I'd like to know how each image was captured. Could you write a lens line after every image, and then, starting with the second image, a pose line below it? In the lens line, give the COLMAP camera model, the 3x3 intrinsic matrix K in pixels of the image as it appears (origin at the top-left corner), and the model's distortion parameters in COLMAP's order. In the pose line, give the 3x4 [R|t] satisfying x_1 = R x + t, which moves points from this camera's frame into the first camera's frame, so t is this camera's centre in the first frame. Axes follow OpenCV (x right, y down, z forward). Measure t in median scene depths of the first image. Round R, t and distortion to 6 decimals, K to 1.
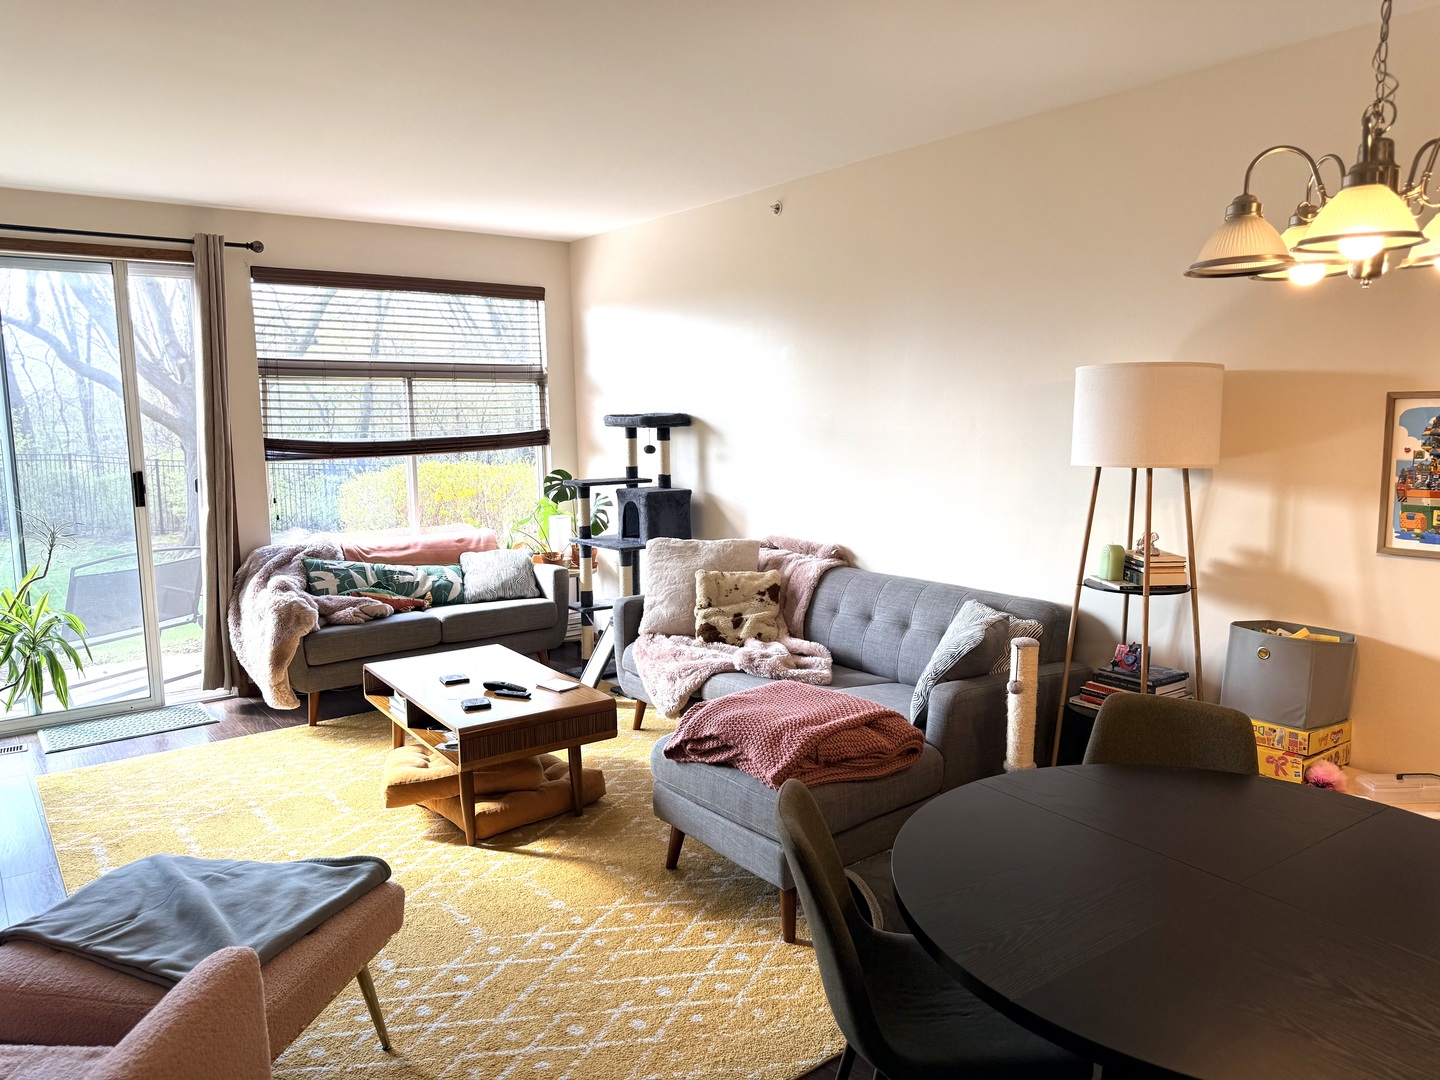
lens RADIAL K [[1007.1, 0, 727.9], [0, 1007.1, 535.7], [0, 0, 1]] dist [0.091940, -0.120209]
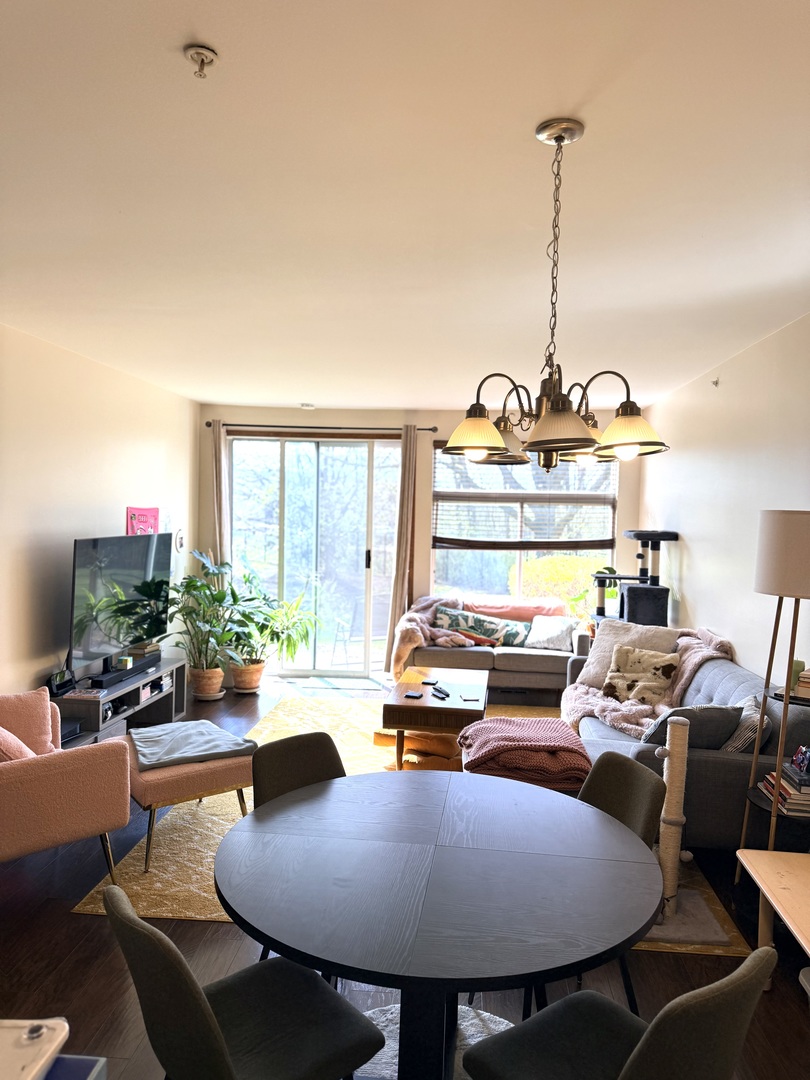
lens RADIAL K [[755.3, 0, 405.0], [0, 755.3, 540.0], [0, 0, 1]] dist [0.091940, -0.120209]
pose [[0.735621, 0.055455, -0.675119, 0.657061], [-0.116728, 0.992112, -0.045696, -0.038631], [0.667260, 0.112420, 0.736292, 0.019409]]
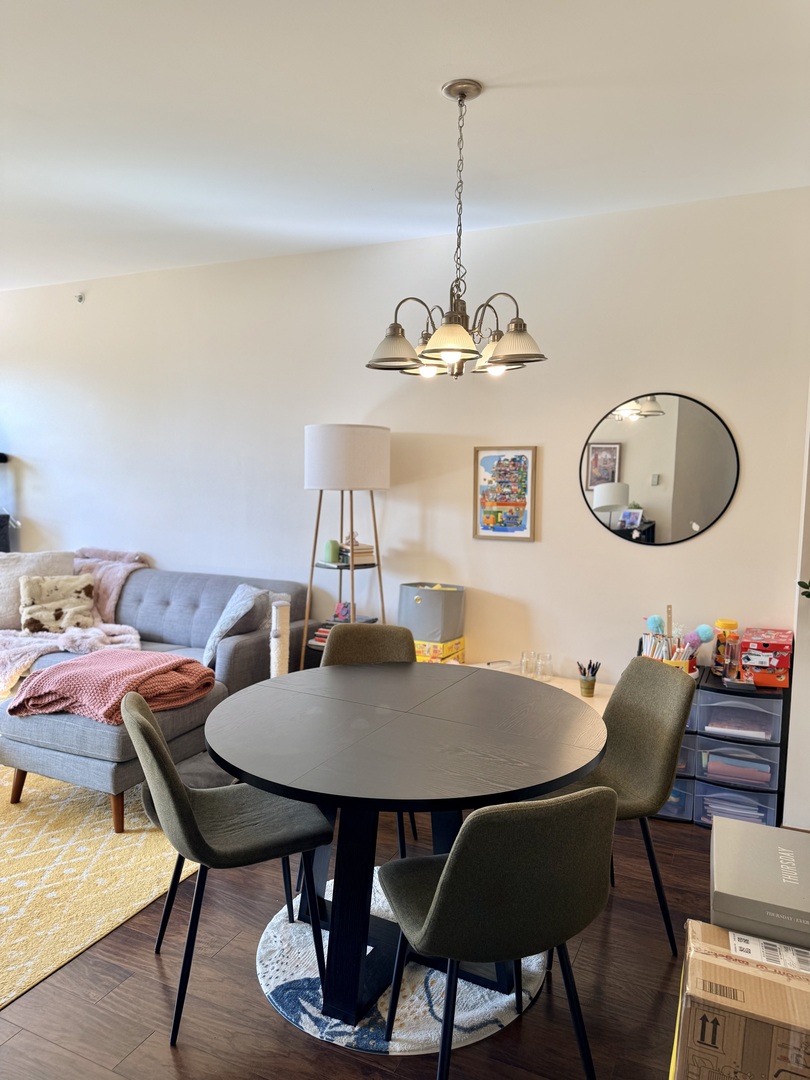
lens RADIAL K [[755.3, 0, 405.0], [0, 755.3, 540.0], [0, 0, 1]] dist [0.091940, -0.120209]
pose [[0.893965, -0.026480, 0.447354, -0.041655], [0.038413, 0.999107, -0.017623, 0.034318], [-0.446487, 0.032938, 0.894183, -0.091315]]
